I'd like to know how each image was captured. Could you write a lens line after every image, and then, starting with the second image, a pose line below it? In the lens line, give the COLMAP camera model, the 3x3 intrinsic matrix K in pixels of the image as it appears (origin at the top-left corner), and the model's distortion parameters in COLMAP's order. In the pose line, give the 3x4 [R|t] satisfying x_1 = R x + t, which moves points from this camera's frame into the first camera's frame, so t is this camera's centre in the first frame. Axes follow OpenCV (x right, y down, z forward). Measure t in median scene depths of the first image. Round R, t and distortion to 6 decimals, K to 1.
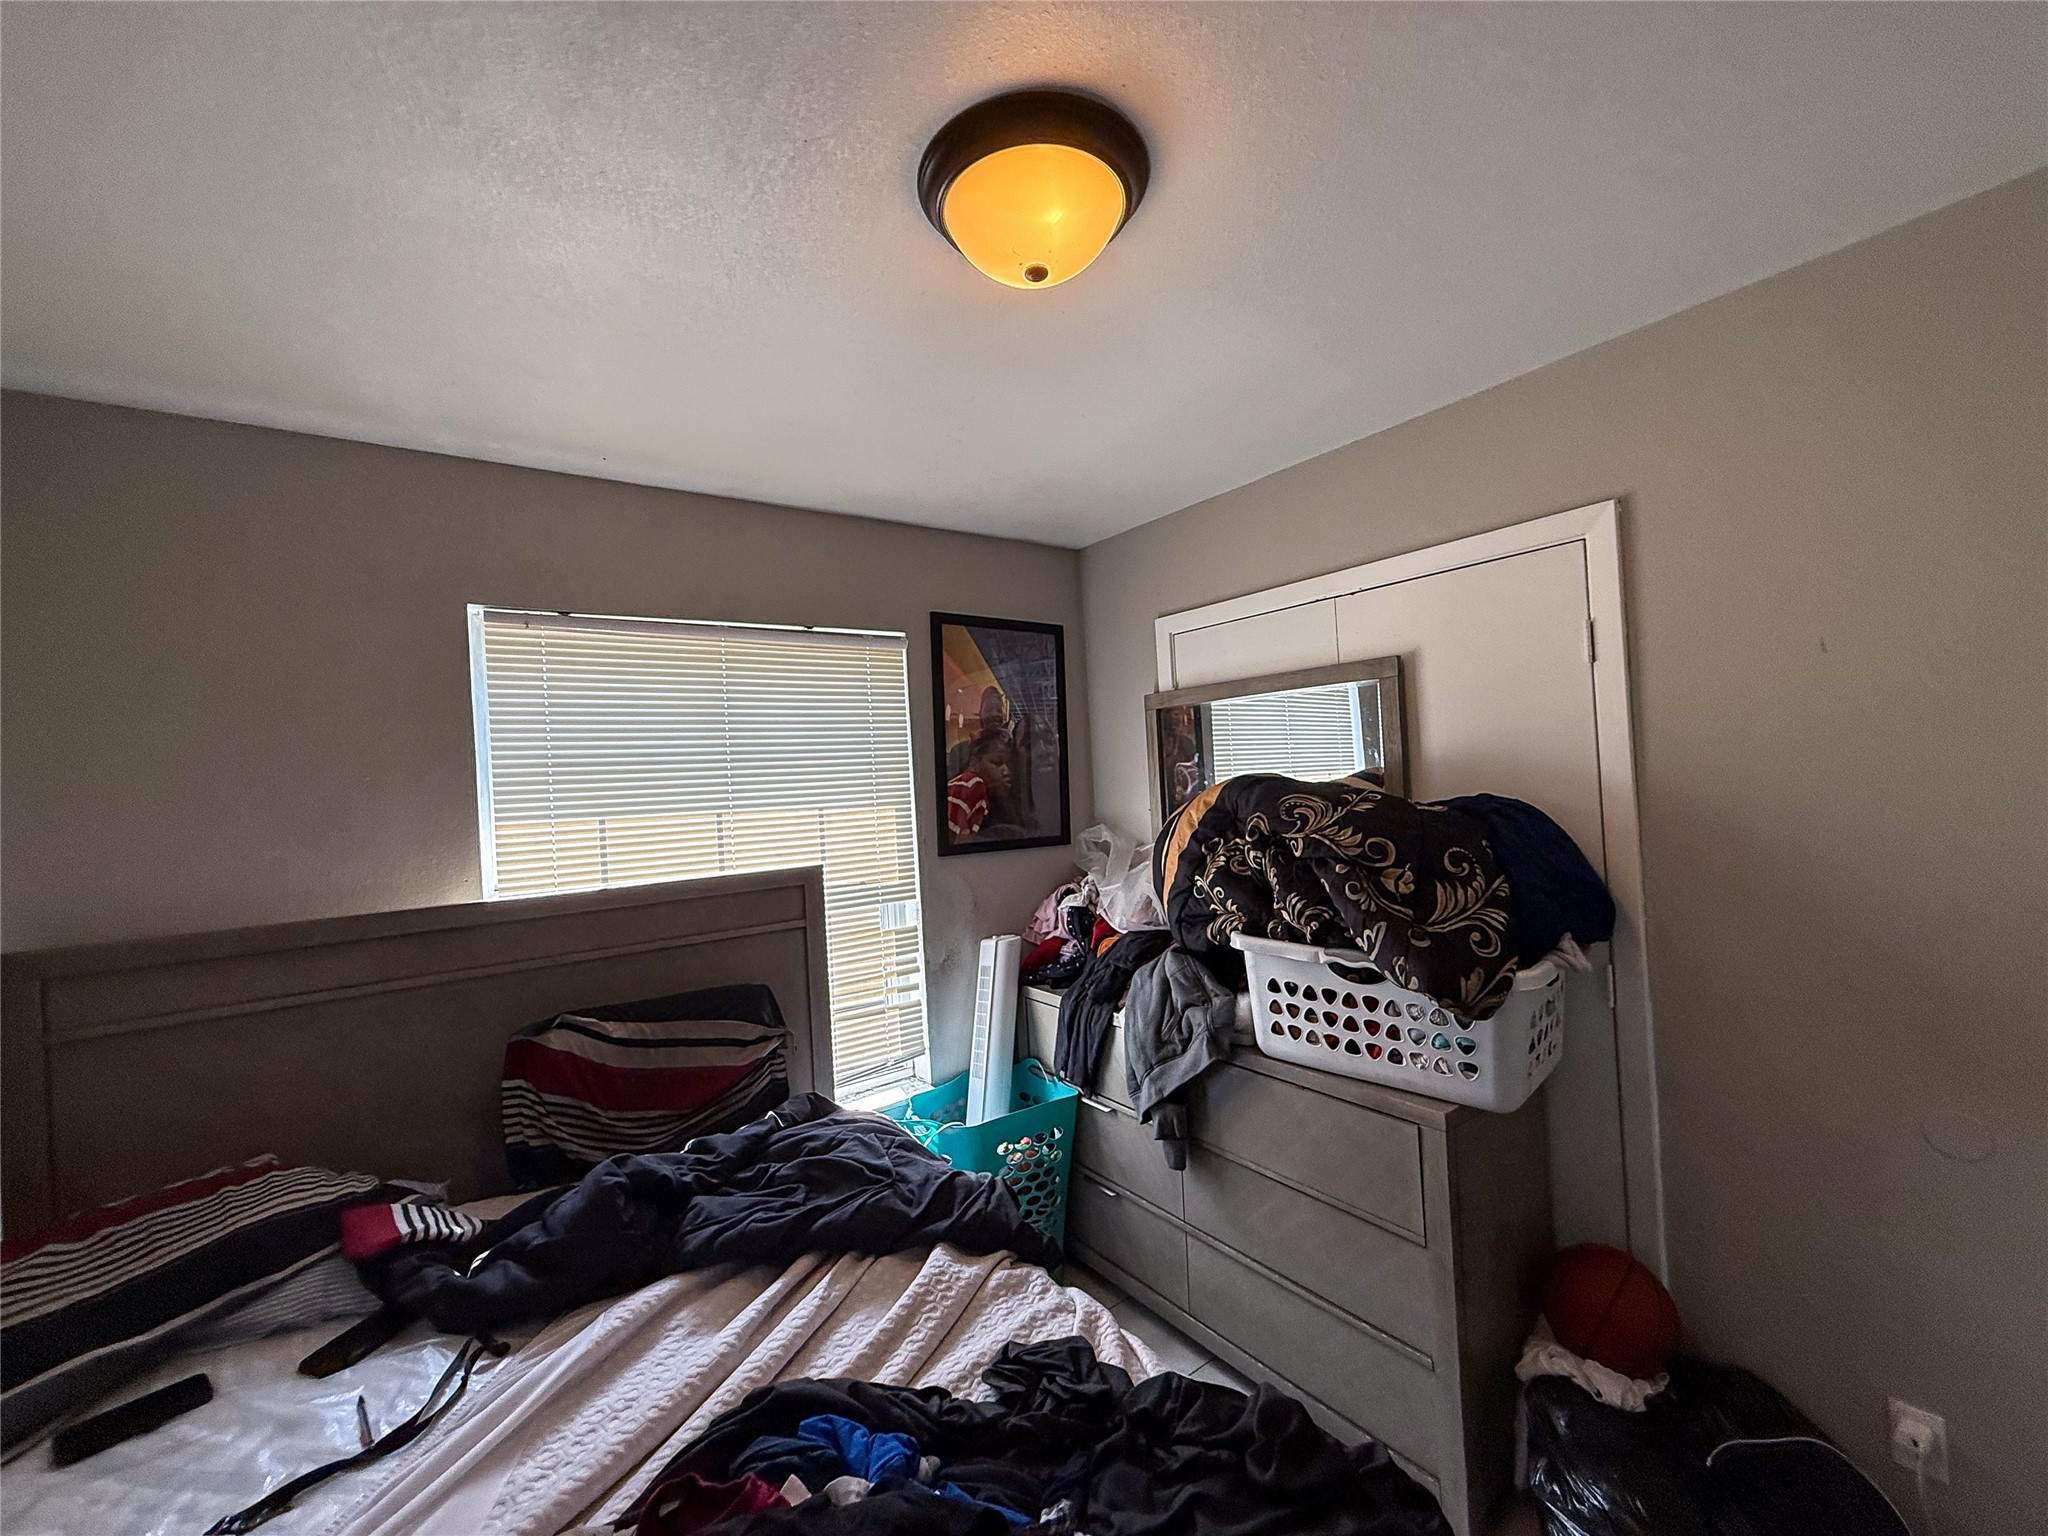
lens RADIAL K [[819.4, 0, 1021.0], [0, 819.4, 771.0], [0, 0, 1]] dist [-0.001547, -0.000051]
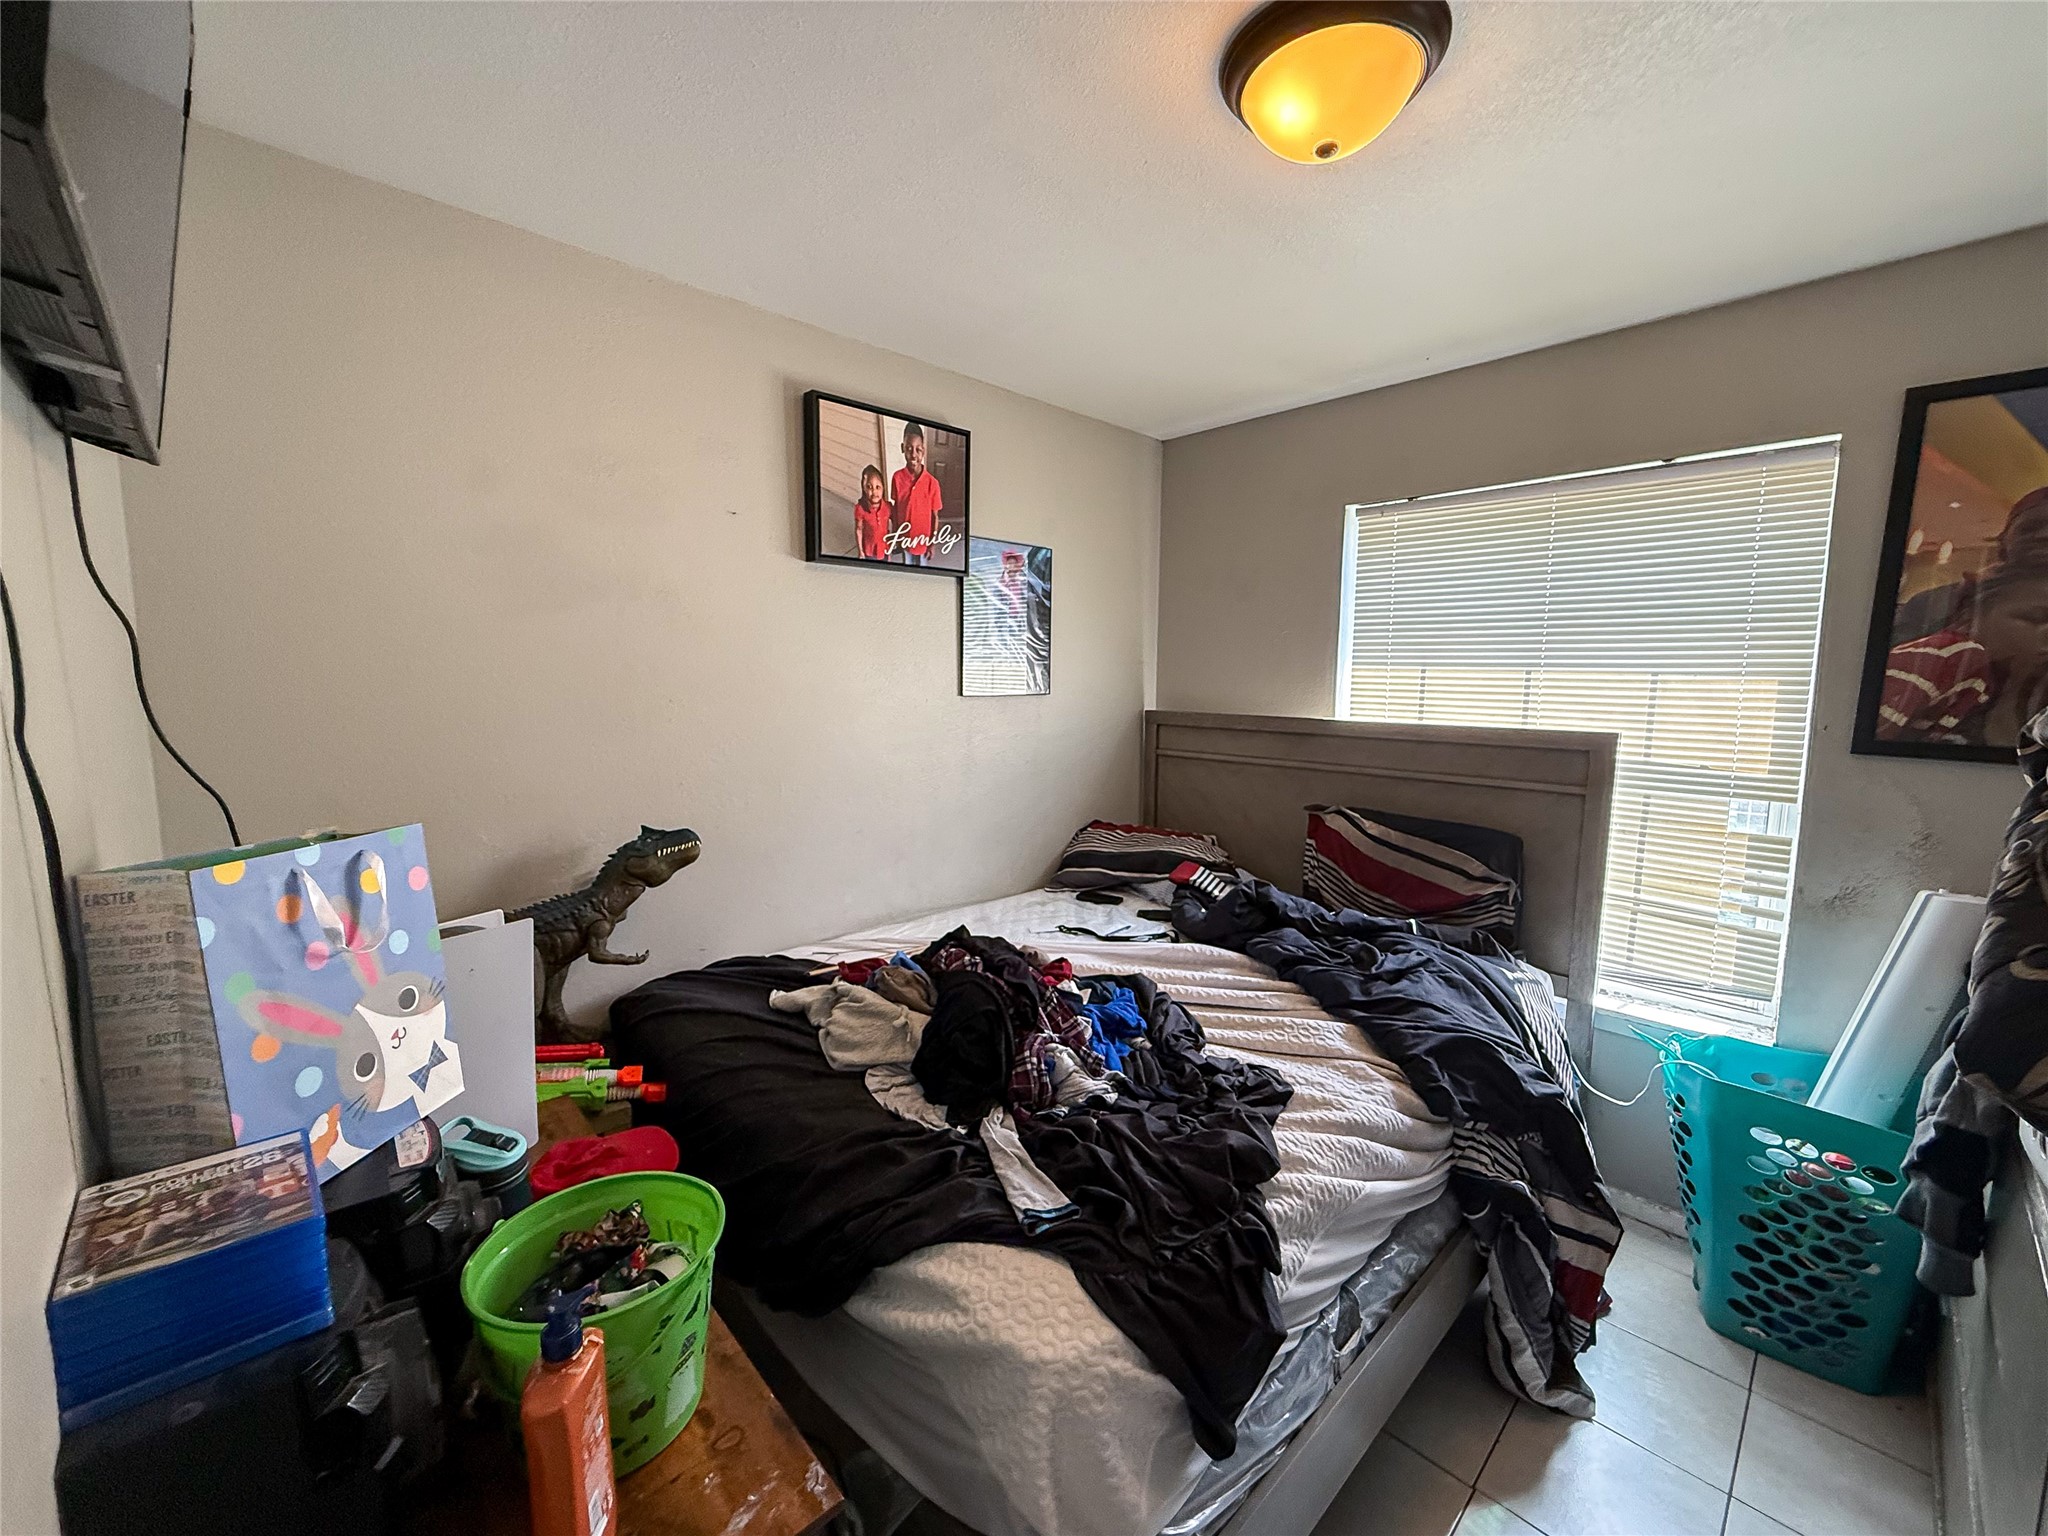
lens RADIAL K [[819.4, 0, 1021.0], [0, 819.4, 771.0], [0, 0, 1]] dist [-0.001547, -0.000051]
pose [[0.133803, 0.167934, -0.976675, 0.565748], [-0.012790, 0.985748, 0.167742, 0.011098], [0.990925, -0.009953, 0.134044, 0.219455]]
